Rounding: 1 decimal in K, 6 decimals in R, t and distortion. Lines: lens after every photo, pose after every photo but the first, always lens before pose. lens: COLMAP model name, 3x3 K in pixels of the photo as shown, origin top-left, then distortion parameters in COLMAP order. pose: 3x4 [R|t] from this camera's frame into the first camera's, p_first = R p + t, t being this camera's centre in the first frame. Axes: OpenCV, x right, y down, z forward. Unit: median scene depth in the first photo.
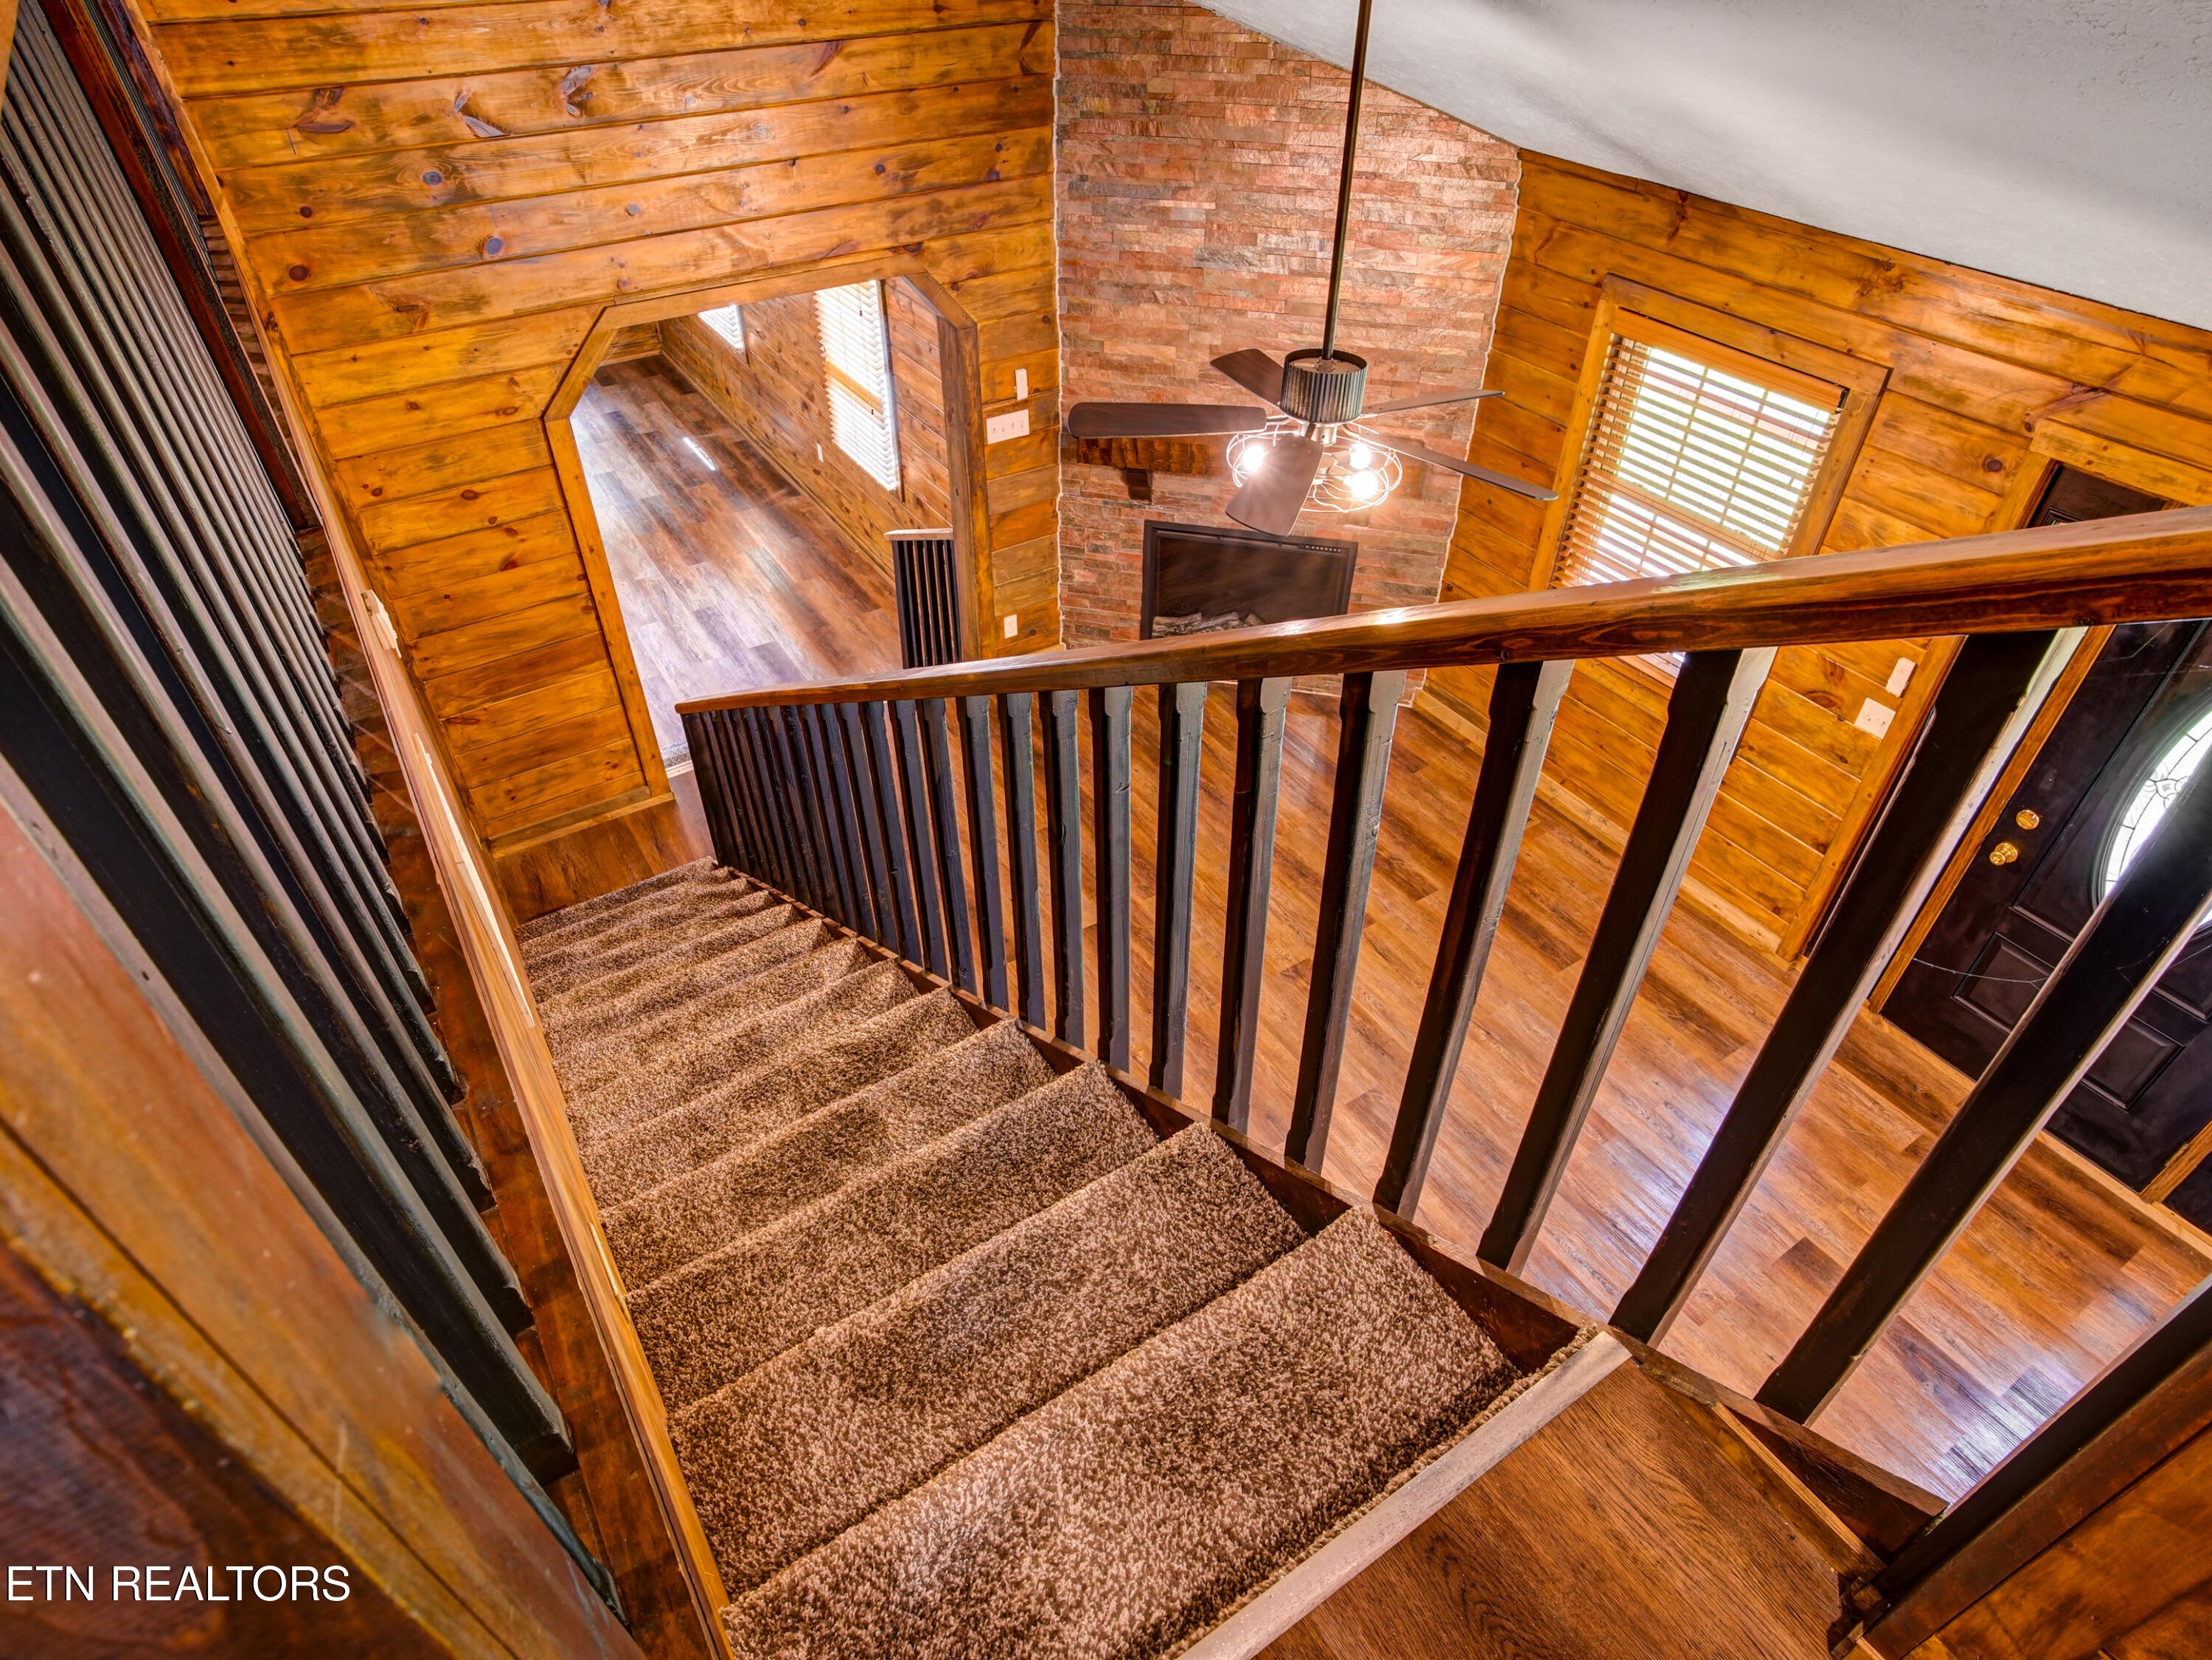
lens RADIAL K [[1277.9, 0, 1119.0], [0, 1277.9, 822.1], [0, 0, 1]] dist [-0.005790, 0.004023]
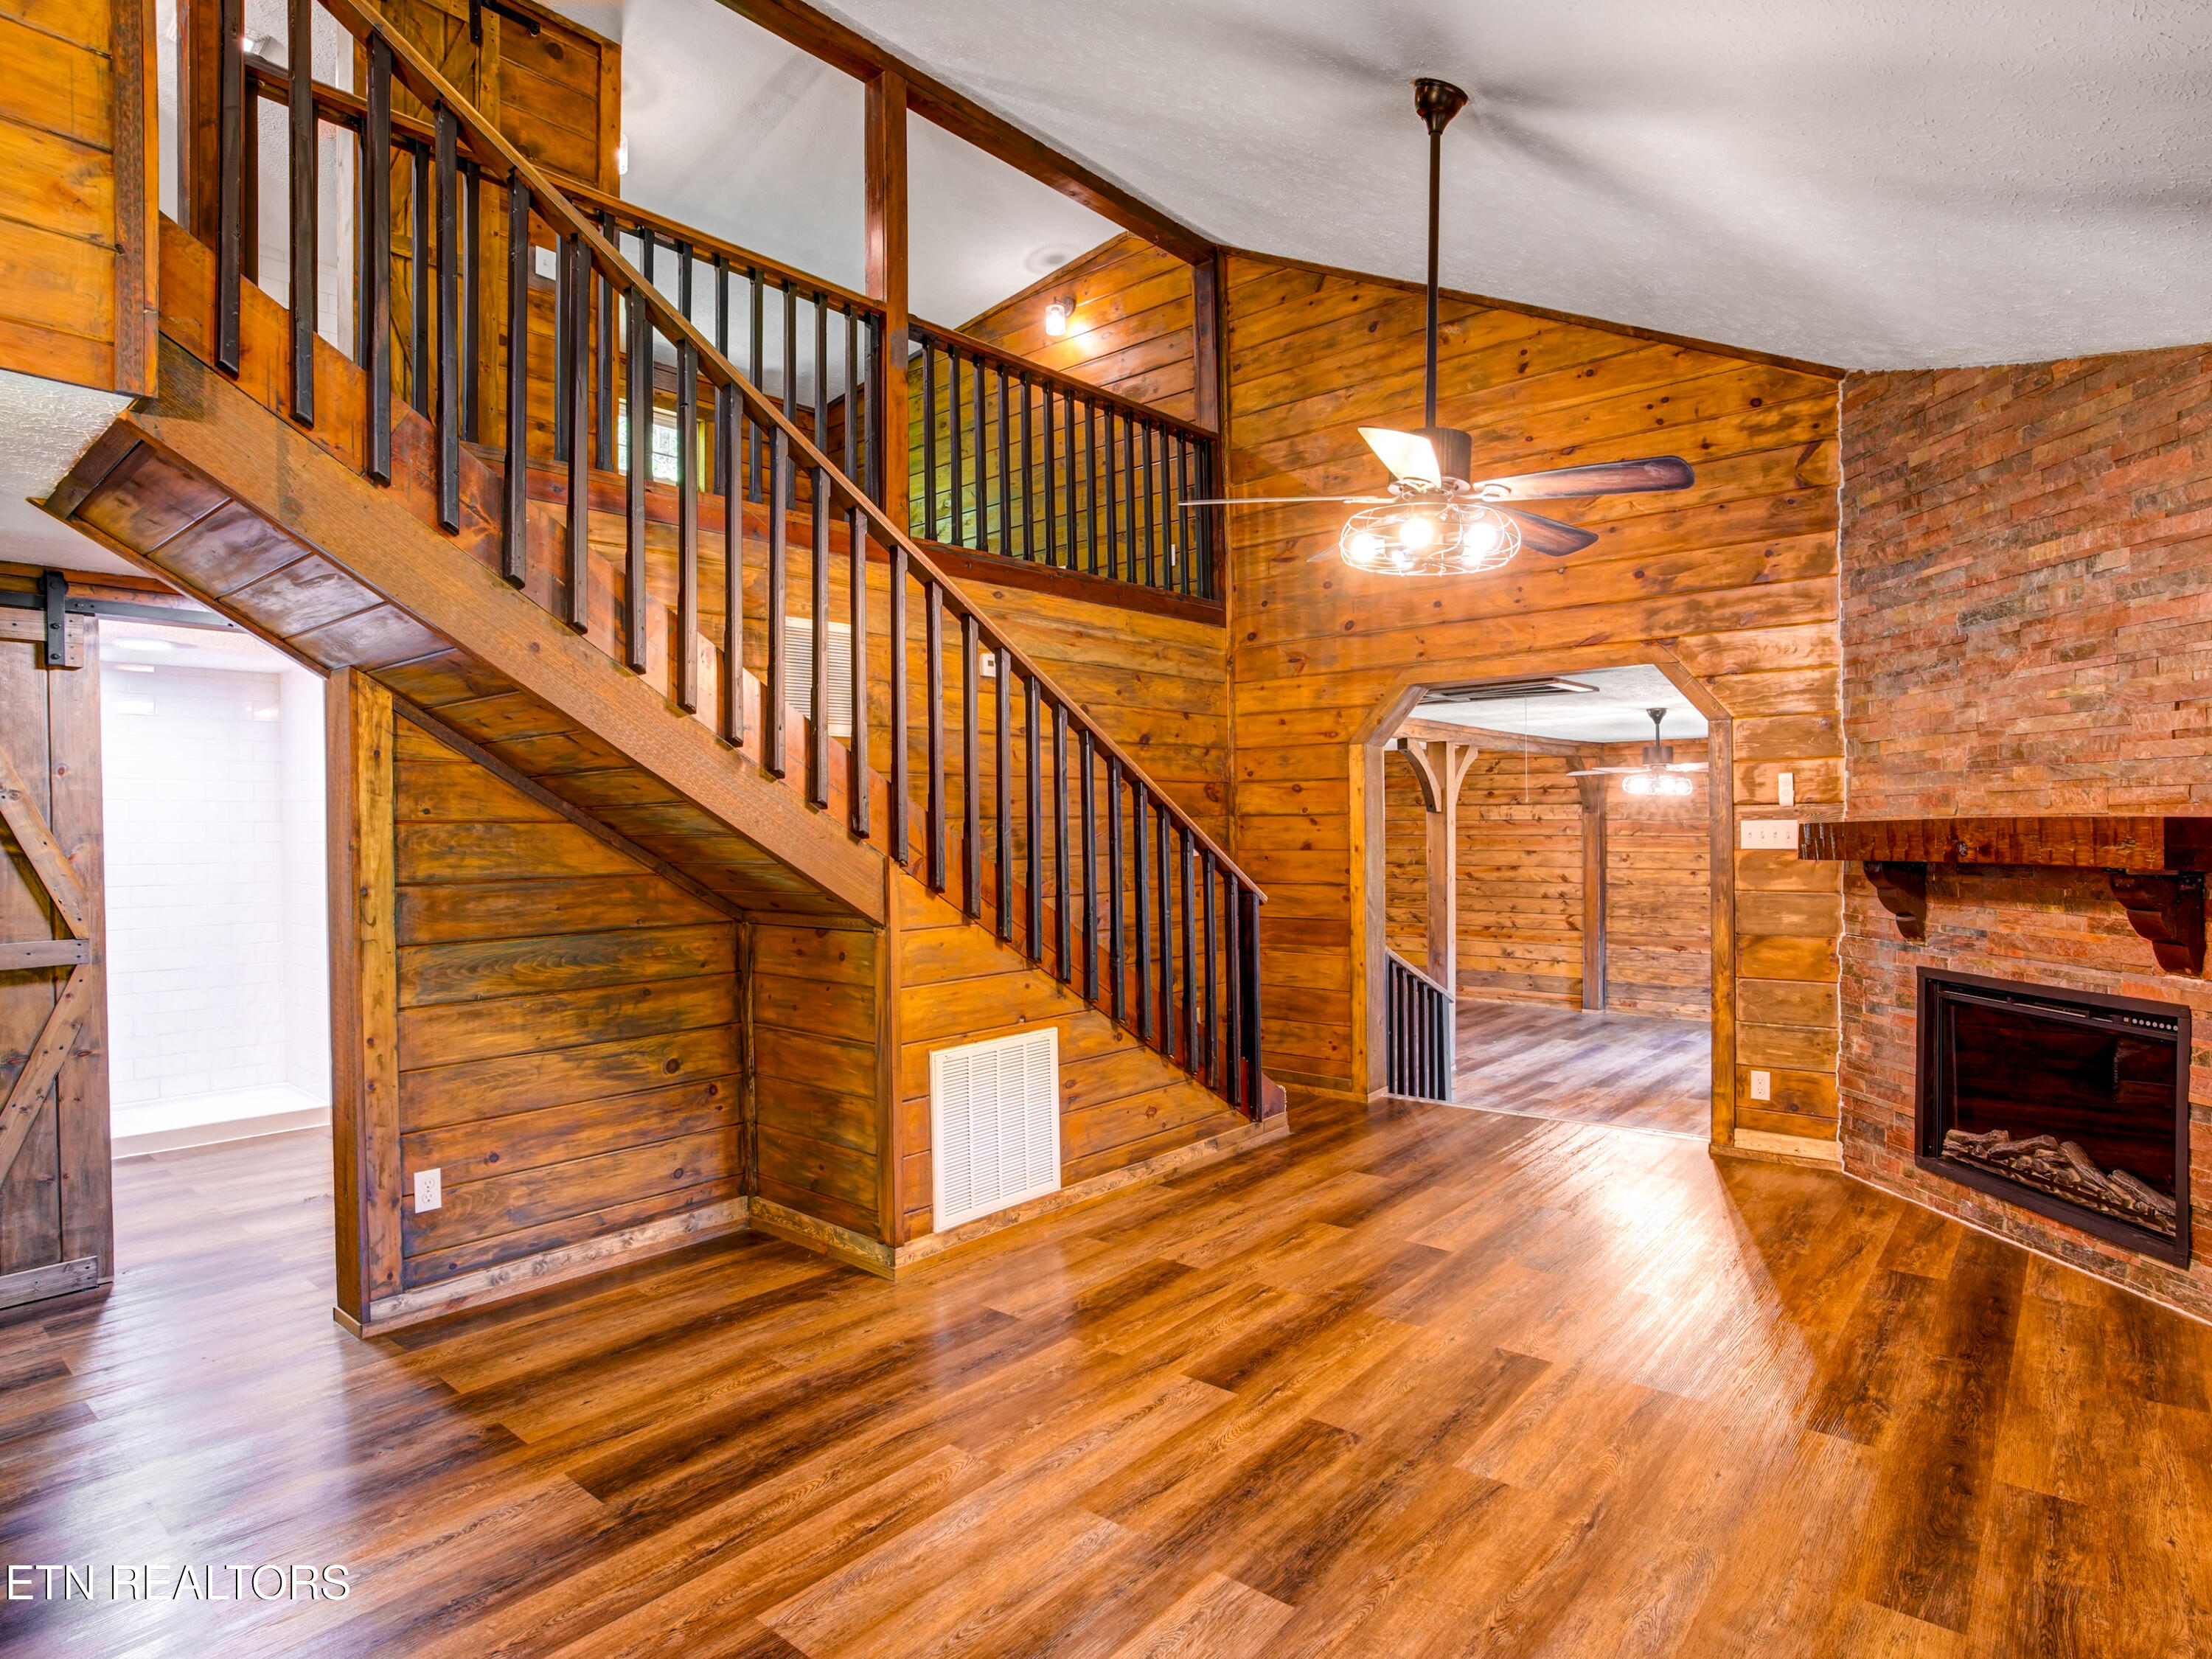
lens RADIAL K [[1196.8, 0, 1100.8], [0, 1196.8, 839.3], [0, 0, 1]] dist [-0.060684, 0.032369]
pose [[0.280314, 0.002294, -0.959906, 0.659243], [-0.607467, 0.774705, -0.175543, 0.144818], [0.743241, 0.632319, 0.218554, 0.529073]]
